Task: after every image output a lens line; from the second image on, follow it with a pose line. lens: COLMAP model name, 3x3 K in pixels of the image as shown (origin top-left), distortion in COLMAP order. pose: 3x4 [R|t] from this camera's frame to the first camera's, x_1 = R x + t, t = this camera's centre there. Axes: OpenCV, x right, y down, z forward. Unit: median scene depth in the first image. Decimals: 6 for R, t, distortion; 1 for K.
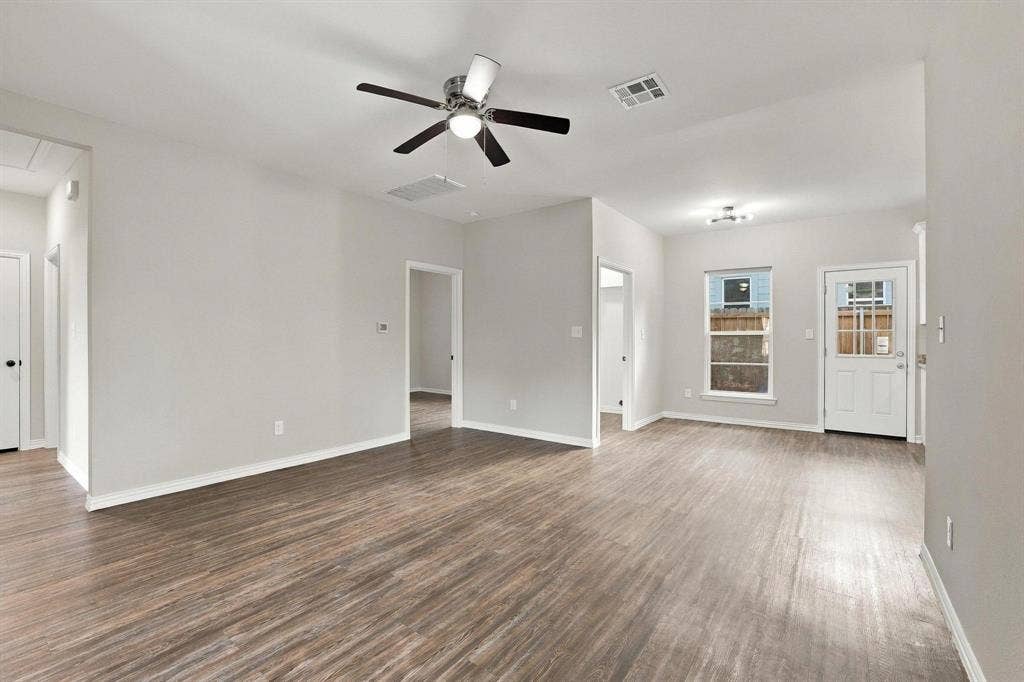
lens RADIAL K [[472.2, 0, 498.6], [0, 472.2, 340.3], [0, 0, 1]] dist [-0.026987, 0.002748]
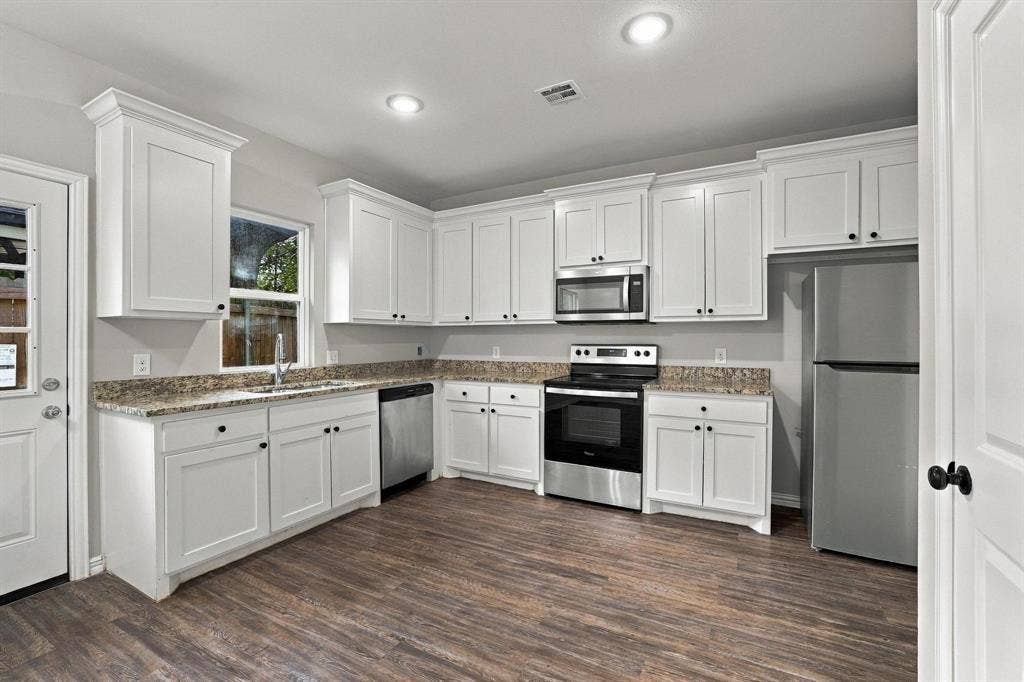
lens RADIAL K [[445.3, 0, 517.1], [0, 445.3, 337.4], [0, 0, 1]] dist [-0.034675, 0.009894]
pose [[-0.168449, -0.001239, 0.985710, 0.343182], [0.002853, 0.999994, 0.001744, -0.011738], [-0.985706, 0.003106, -0.168445, 0.550647]]
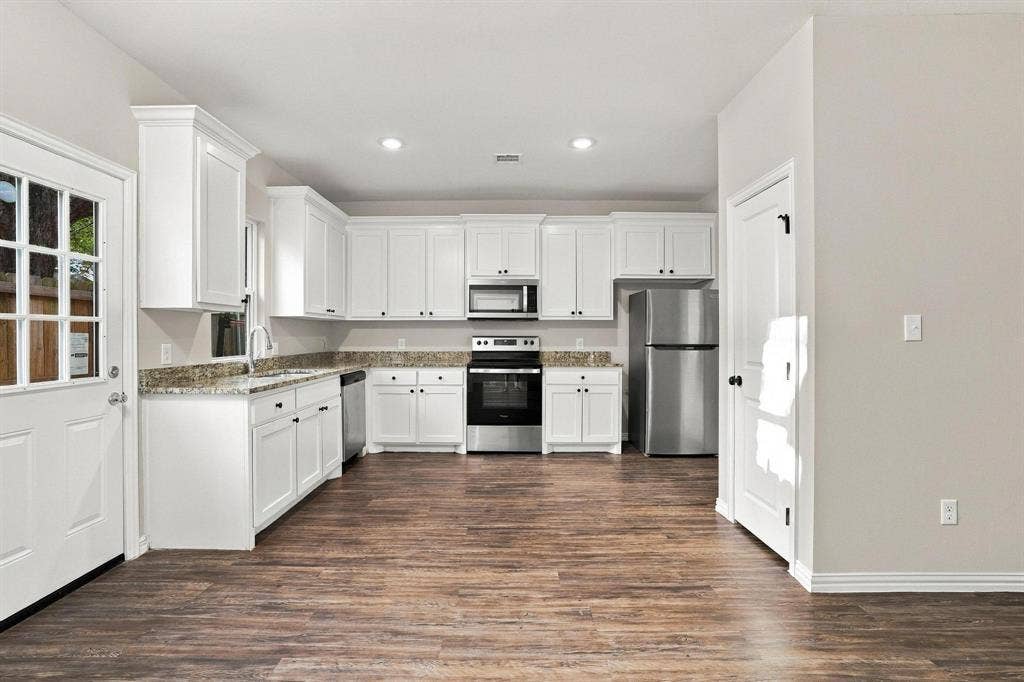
lens RADIAL K [[472.2, 0, 508.6], [0, 472.2, 338.0], [0, 0, 1]] dist [-0.026987, 0.002748]
pose [[-0.608433, -0.006706, 0.793577, 0.242936], [0.002014, 0.999948, 0.009994, -0.006269], [-0.793603, 0.007679, -0.608388, 0.829405]]
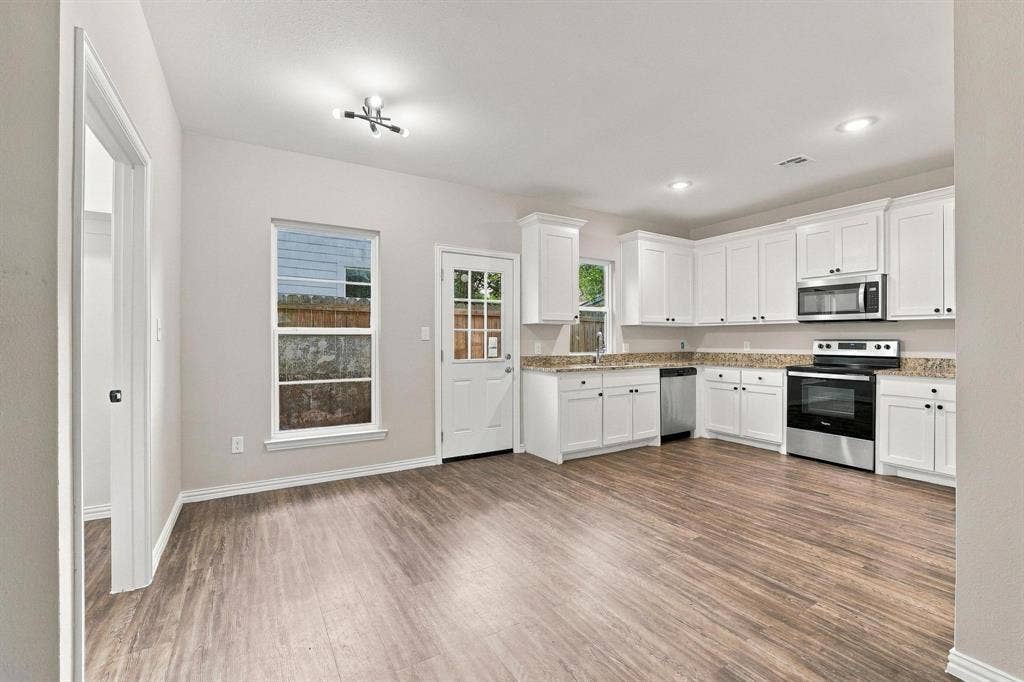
lens RADIAL K [[445.3, 0, 517.3], [0, 445.3, 337.7], [0, 0, 1]] dist [-0.034675, 0.009894]
pose [[0.351615, 0.000721, 0.936144, 0.059359], [0.004070, 0.999989, -0.002299, -0.004459], [-0.936136, 0.004619, 0.351608, 0.582995]]
